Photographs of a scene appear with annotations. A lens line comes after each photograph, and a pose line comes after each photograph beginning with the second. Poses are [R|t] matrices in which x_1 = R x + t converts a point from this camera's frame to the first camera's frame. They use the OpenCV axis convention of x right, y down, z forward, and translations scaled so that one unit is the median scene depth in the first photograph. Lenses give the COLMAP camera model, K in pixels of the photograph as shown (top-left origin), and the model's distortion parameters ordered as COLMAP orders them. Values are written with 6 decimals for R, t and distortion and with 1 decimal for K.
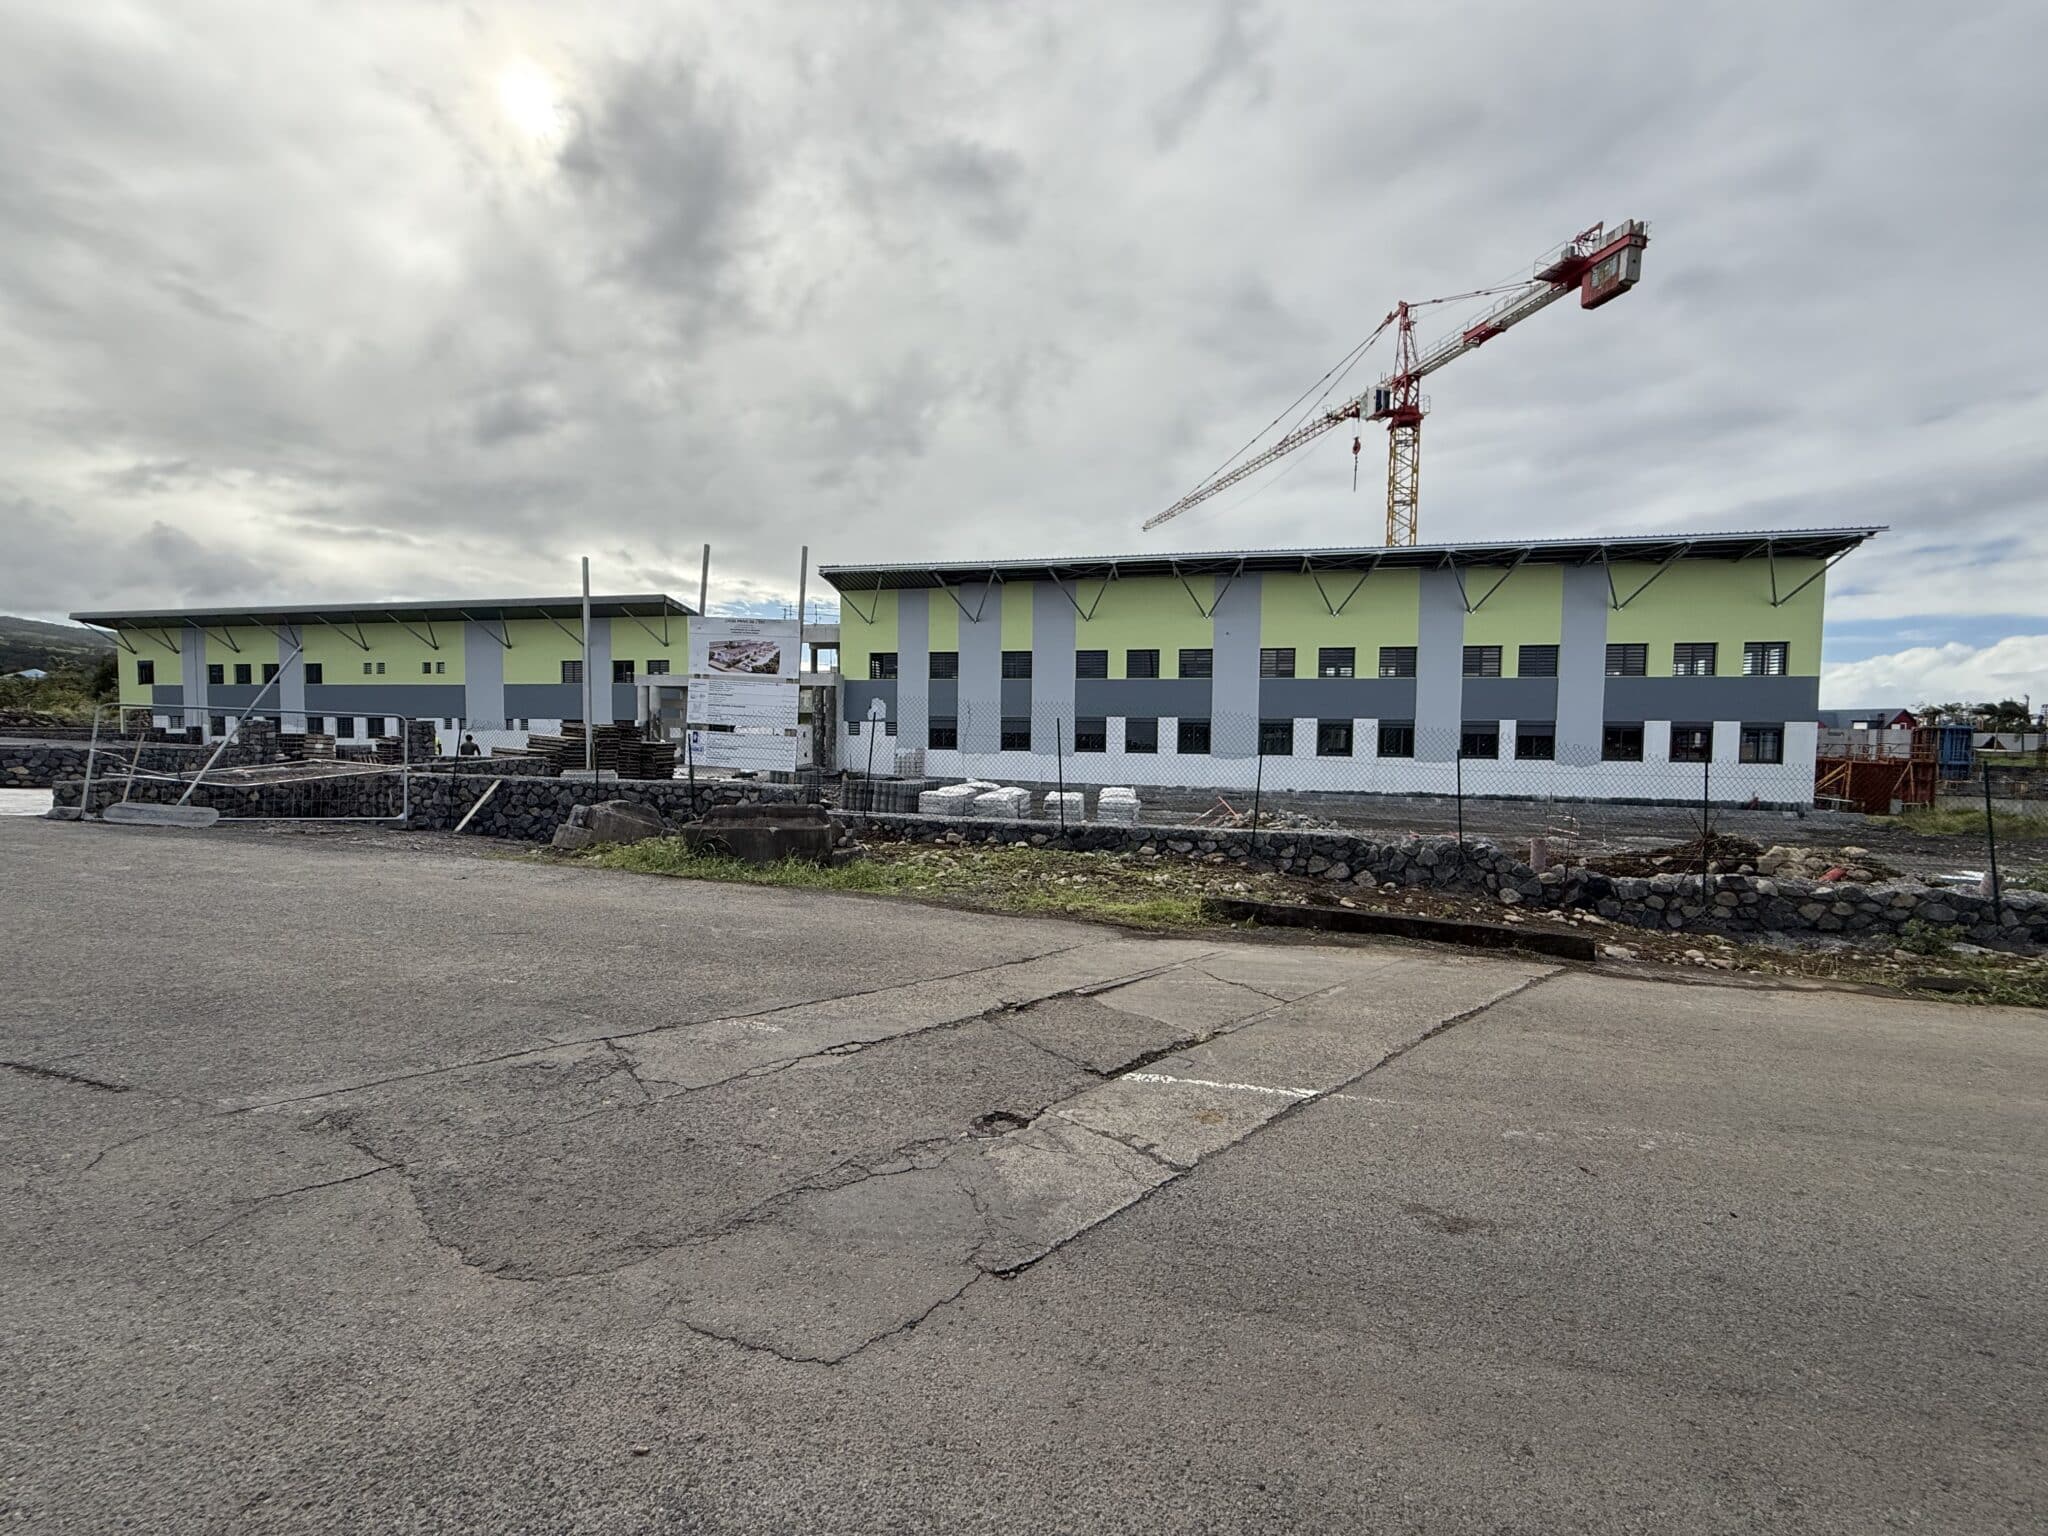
lens RADIAL K [[821.2, 0, 1020.6], [0, 821.2, 762.8], [0, 0, 1]] dist [0.003459, 0.000477]
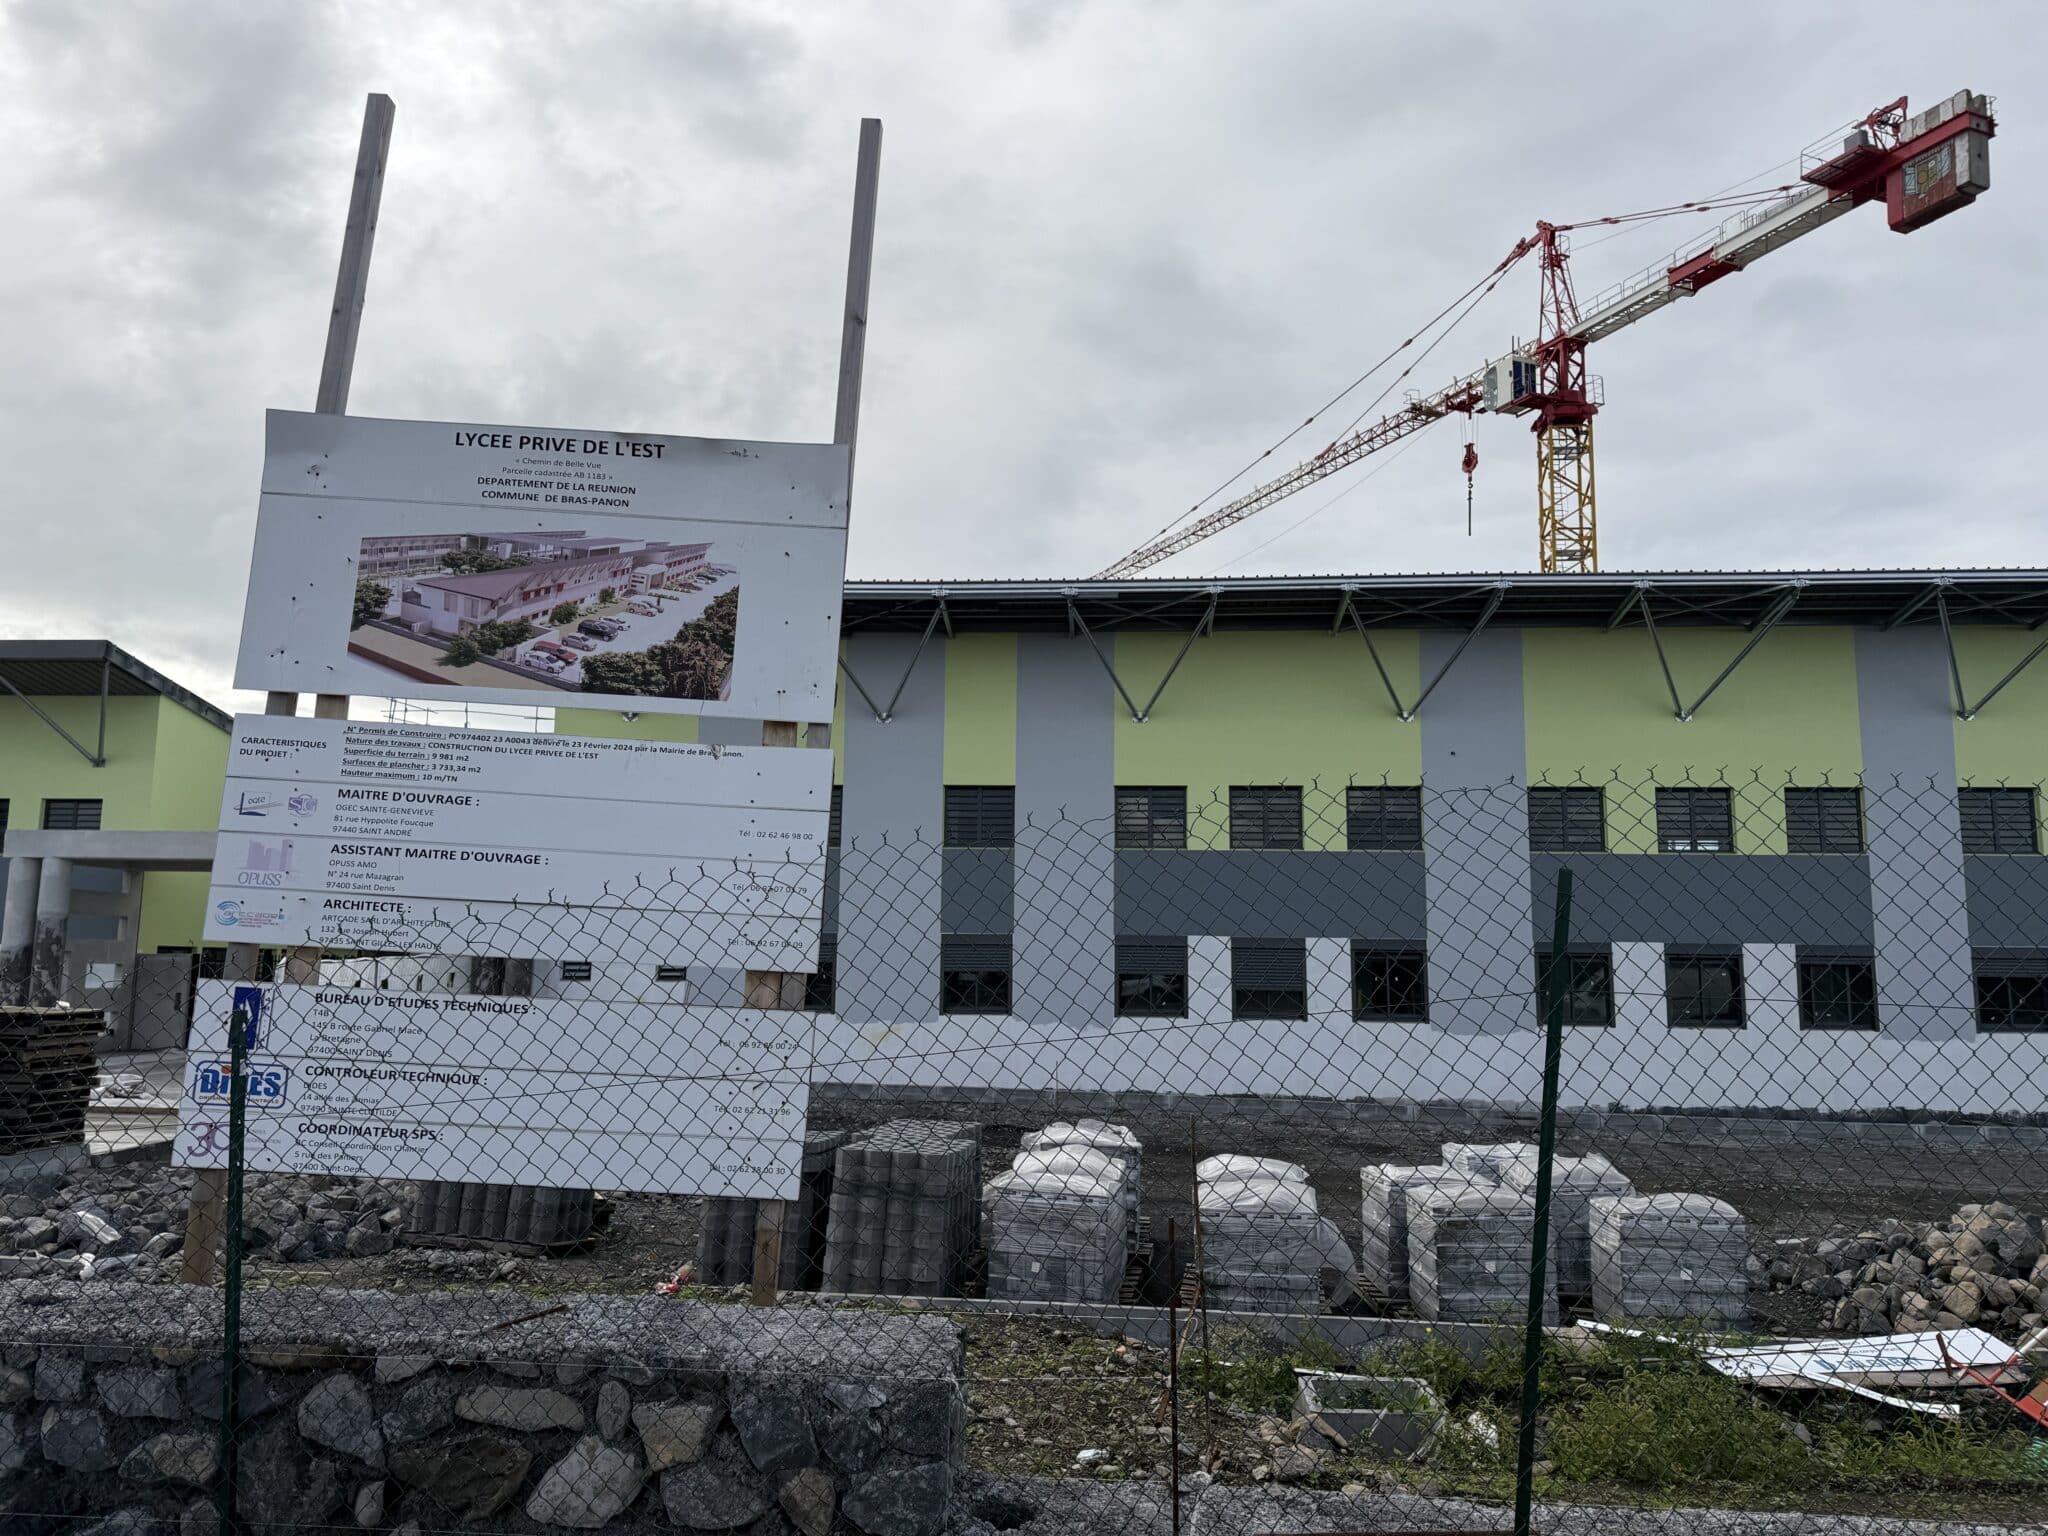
lens RADIAL K [[1443.4, 0, 1023.6], [0, 1443.4, 776.2], [0, 0, 1]] dist [0.036703, -0.020701]
pose [[0.986513, 0.021623, 0.162247, -0.106209], [0.005963, 0.985829, -0.167645, -0.011083], [-0.163573, 0.166352, 0.972405, 0.245203]]
